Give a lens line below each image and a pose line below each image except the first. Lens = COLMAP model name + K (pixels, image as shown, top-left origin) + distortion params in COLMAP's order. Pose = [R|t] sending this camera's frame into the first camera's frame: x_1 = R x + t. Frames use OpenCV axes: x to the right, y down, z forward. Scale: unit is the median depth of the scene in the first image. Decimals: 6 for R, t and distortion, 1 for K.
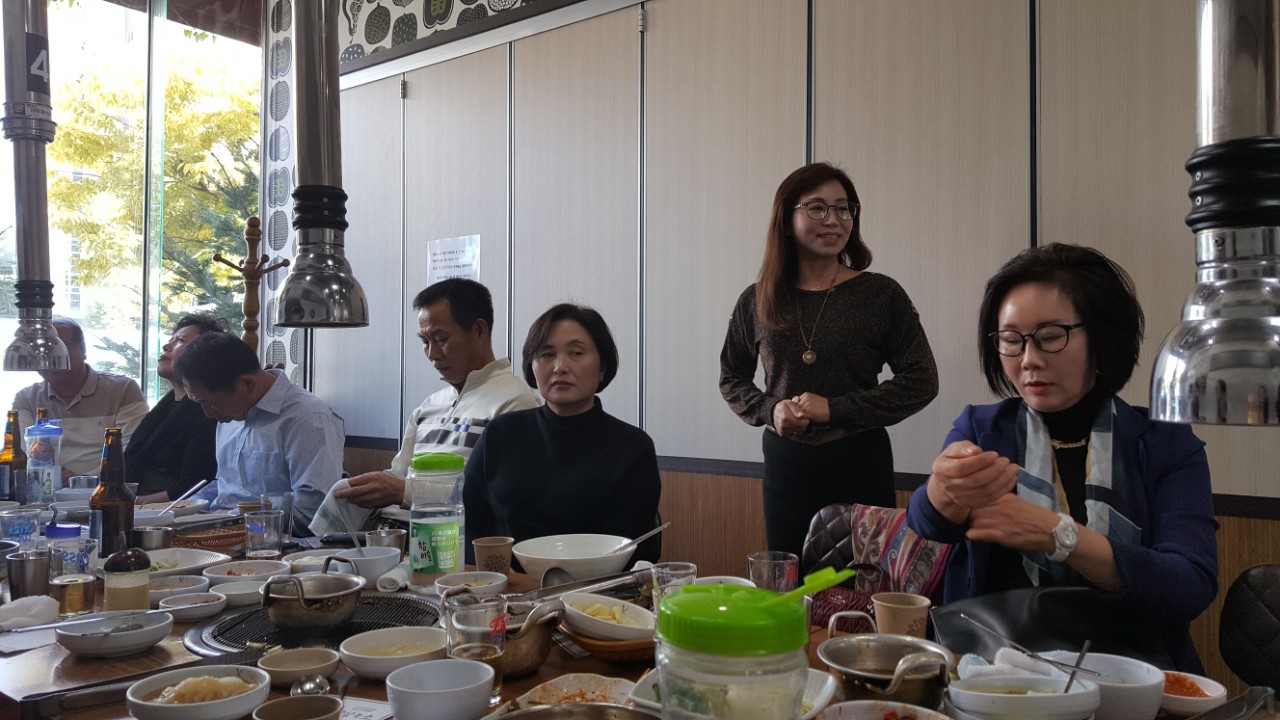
lens RADIAL K [[924.1, 0, 640.0], [0, 924.1, 360.0], [0, 0, 1]] dist [0.012068, -0.035627]
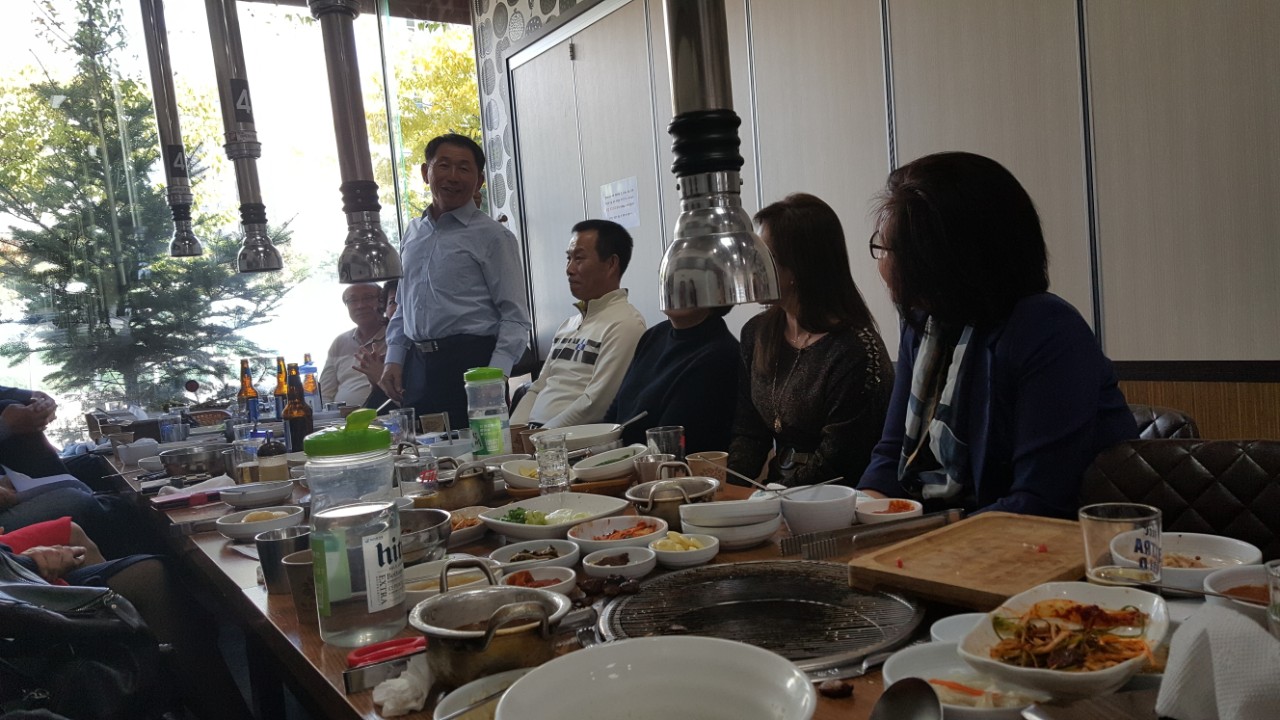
lens RADIAL K [[924.1, 0, 640.0], [0, 924.1, 360.0], [0, 0, 1]] dist [0.012068, -0.035627]
pose [[0.946445, -0.065651, -0.316120, 0.291425], [0.091998, 0.993356, 0.069136, 0.013677], [0.309481, -0.094516, 0.946197, -0.128283]]
